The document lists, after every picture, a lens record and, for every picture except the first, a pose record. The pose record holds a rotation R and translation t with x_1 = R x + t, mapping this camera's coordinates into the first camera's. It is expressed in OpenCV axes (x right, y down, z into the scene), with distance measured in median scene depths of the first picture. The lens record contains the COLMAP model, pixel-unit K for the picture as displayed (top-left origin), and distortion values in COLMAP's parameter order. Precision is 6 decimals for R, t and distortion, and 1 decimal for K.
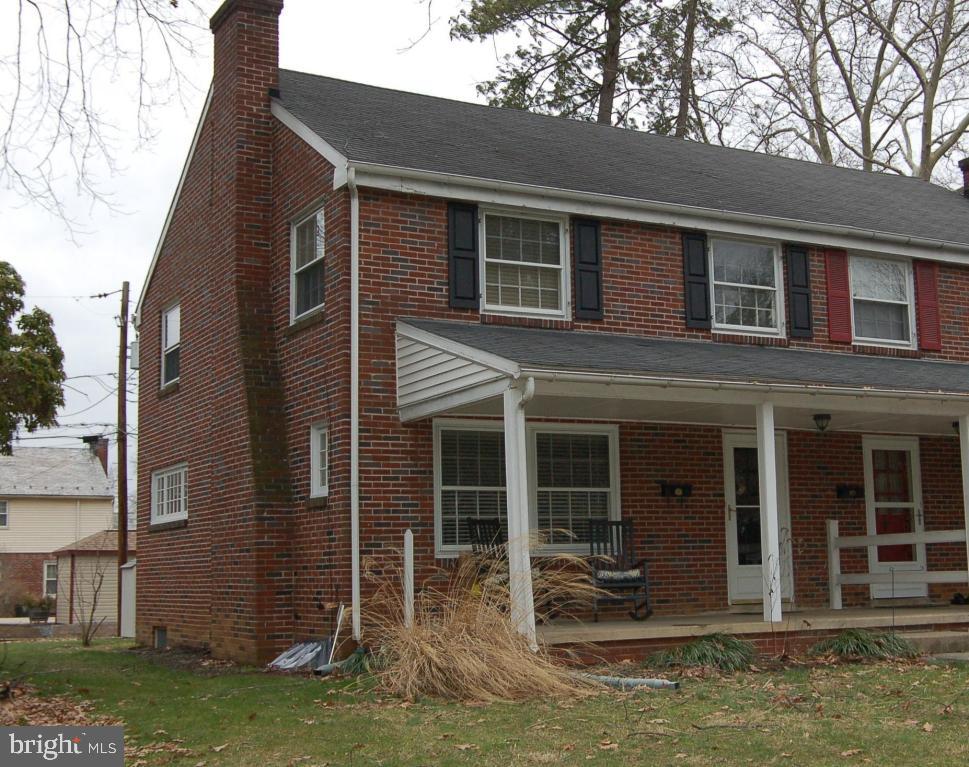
lens RADIAL K [[1388.4, 0, 484.4], [0, 1388.4, 385.2], [0, 0, 1]] dist [-0.009897, 0.000000]
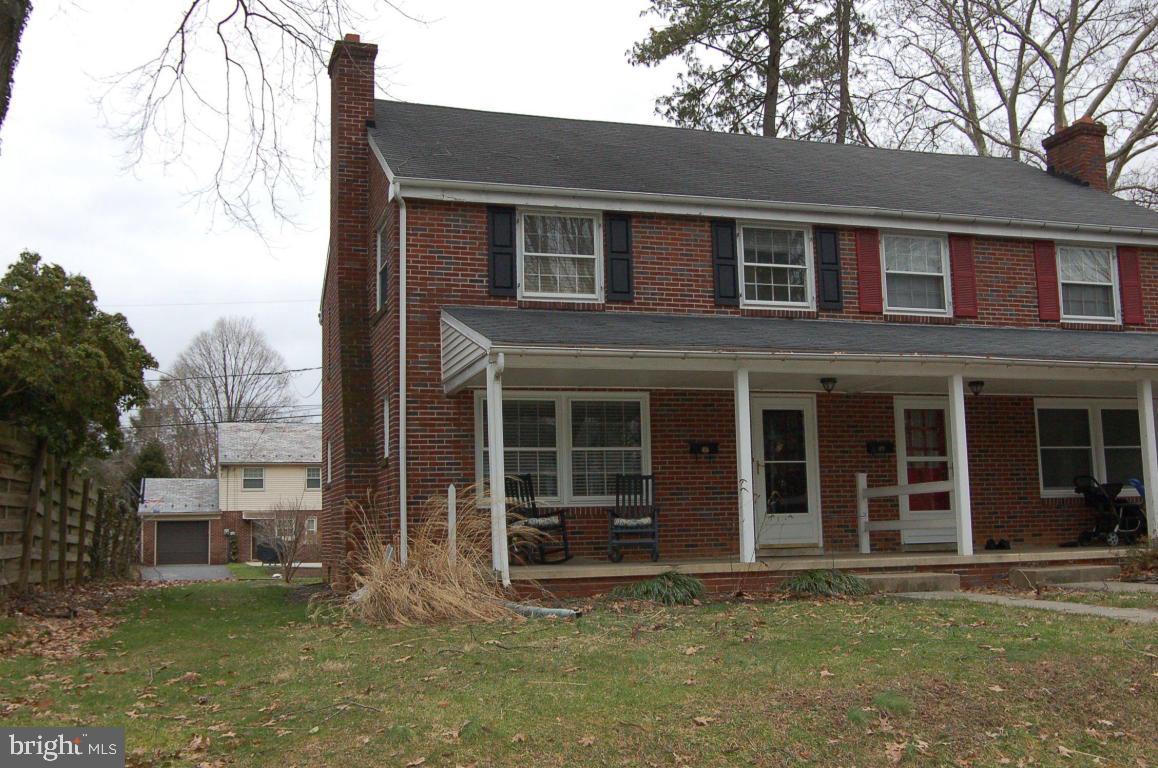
lens RADIAL K [[1198.8, 0, 579.3], [0, 1198.8, 380.3], [0, 0, 1]] dist [-0.010771, 0.000000]
pose [[0.978181, -0.027492, -0.205926, 0.239611], [0.029788, 0.999524, 0.008057, 0.008930], [0.205607, -0.014016, 0.978534, 0.018115]]
